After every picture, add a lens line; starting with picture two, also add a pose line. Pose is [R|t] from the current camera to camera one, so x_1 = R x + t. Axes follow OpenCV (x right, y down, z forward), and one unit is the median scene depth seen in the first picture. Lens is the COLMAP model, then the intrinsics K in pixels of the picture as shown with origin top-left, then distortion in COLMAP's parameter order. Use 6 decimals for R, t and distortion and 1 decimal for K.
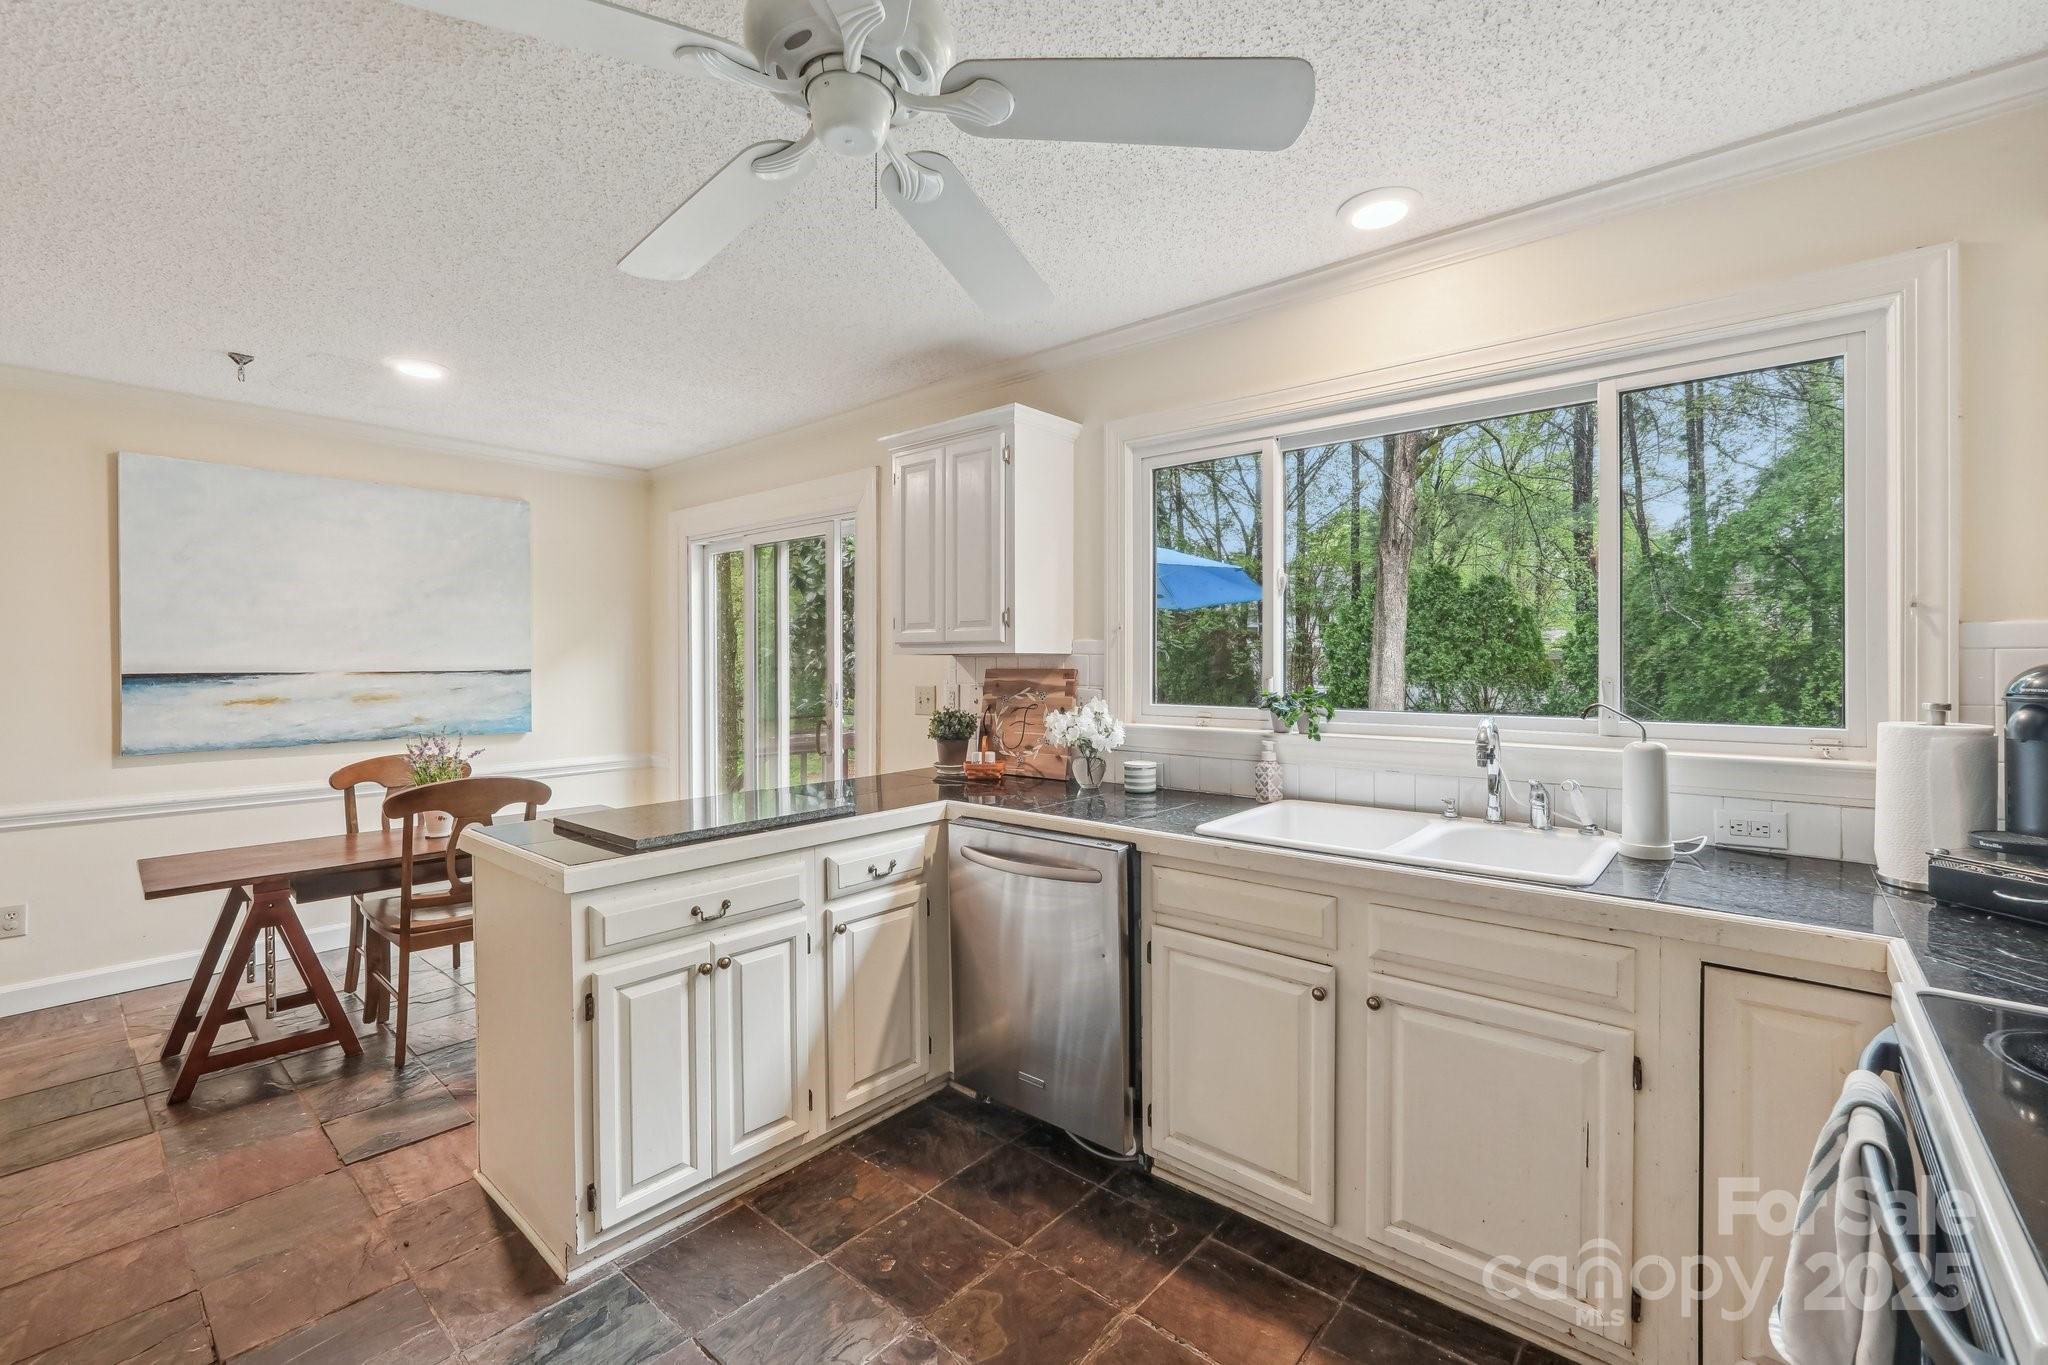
lens RADIAL K [[877.8, 0, 1034.6], [0, 877.8, 673.2], [0, 0, 1]] dist [-0.002148, 0.000073]
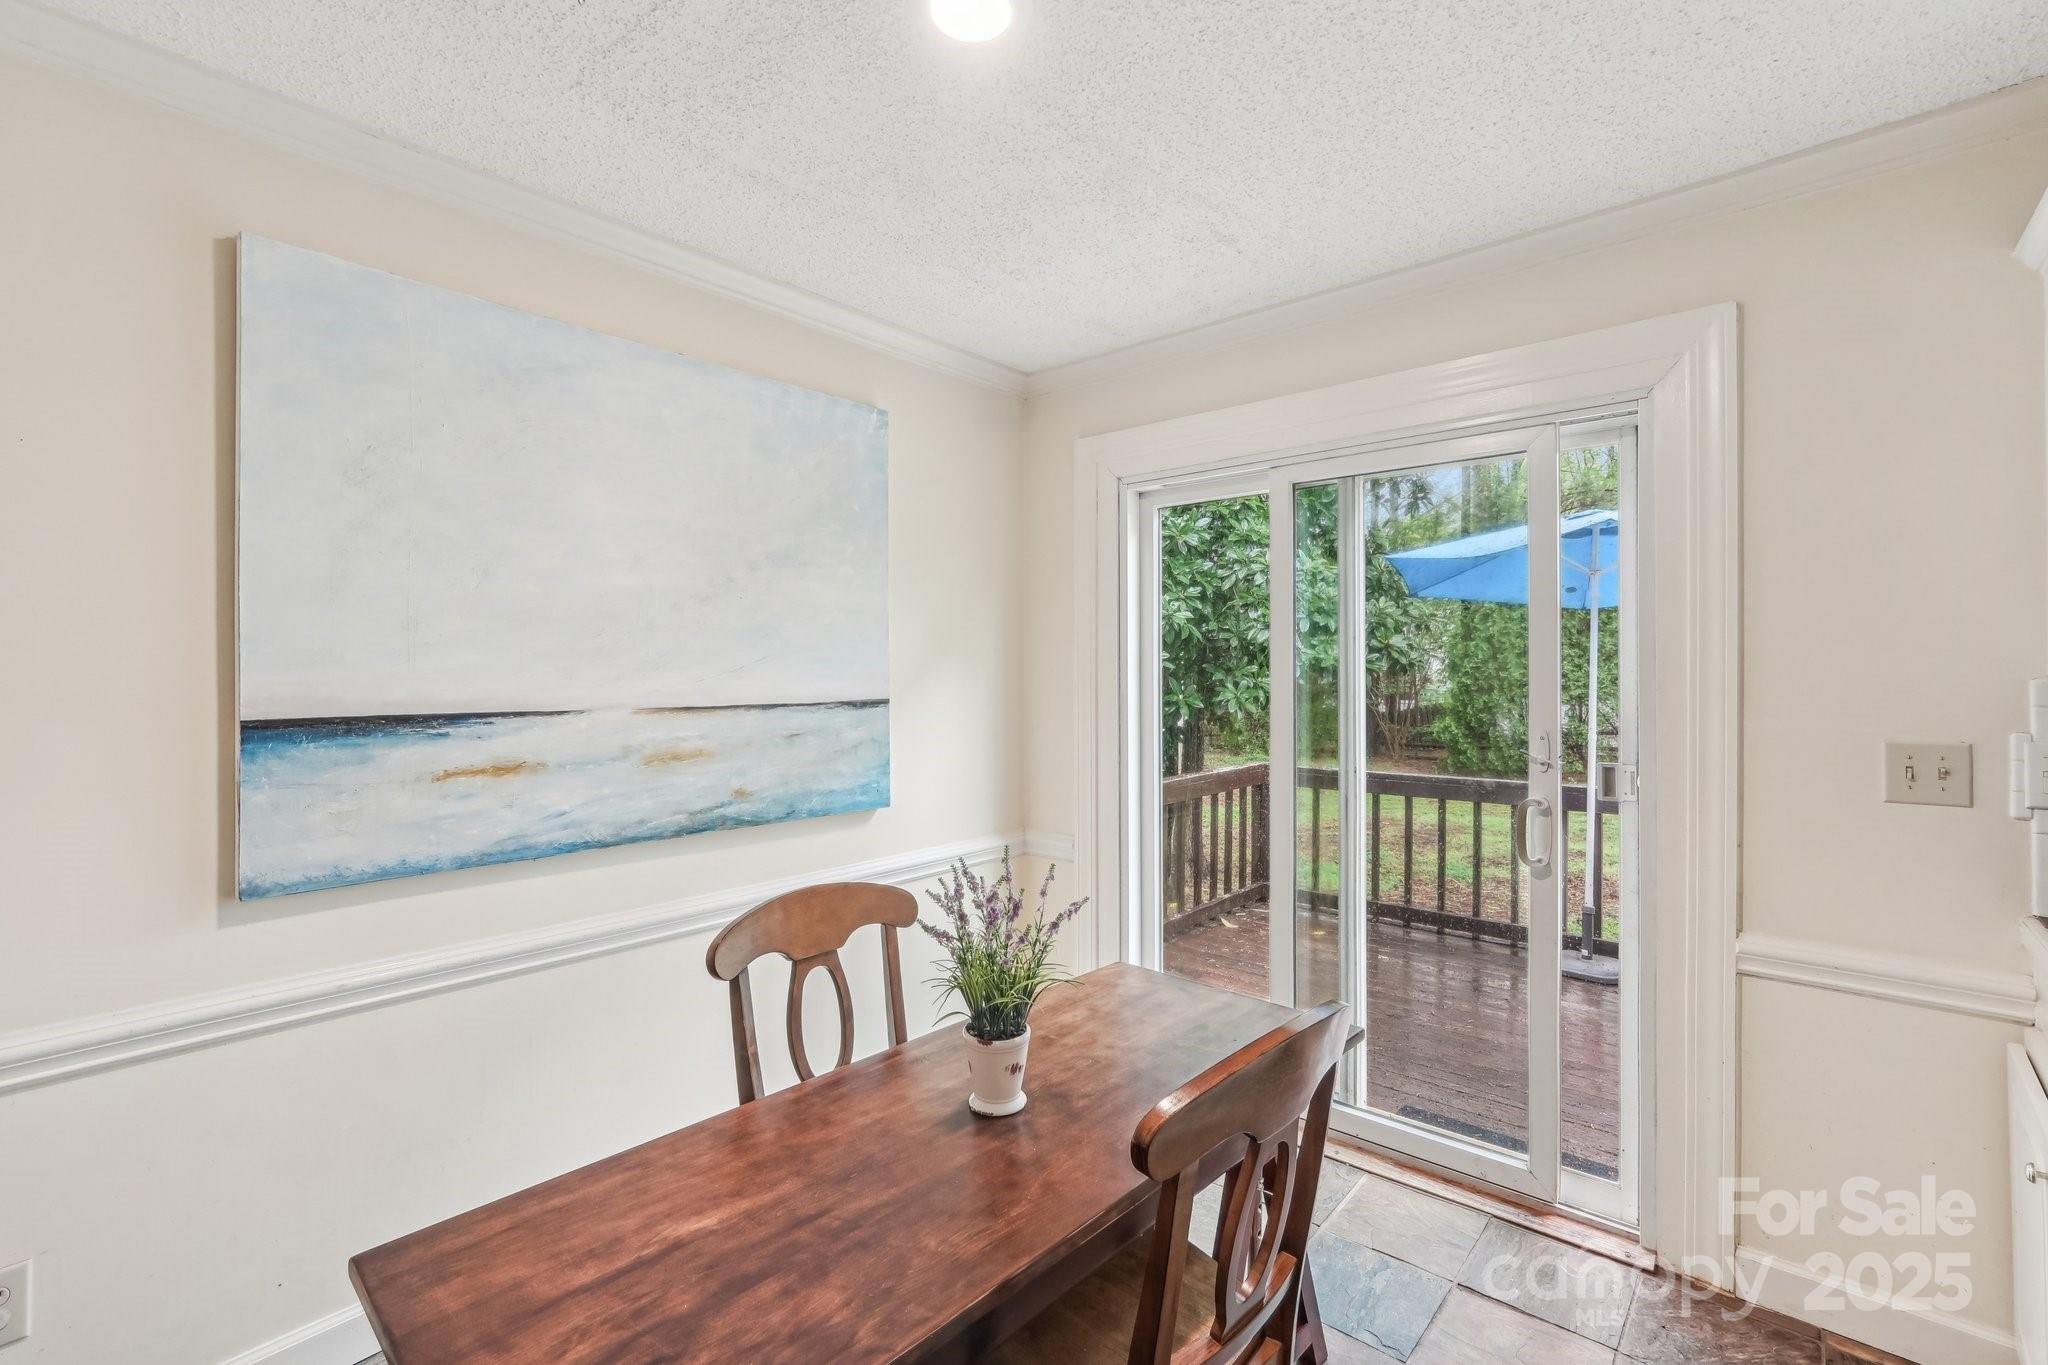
lens RADIAL K [[897.2, 0, 1045.7], [0, 897.2, 680.7], [0, 0, 1]] dist [-0.025133, 0.008281]
pose [[0.999944, -0.000447, 0.010551, -0.553564], [0.000505, 0.999984, -0.005571, -0.015146], [-0.010549, 0.005576, 0.999929, 0.471504]]
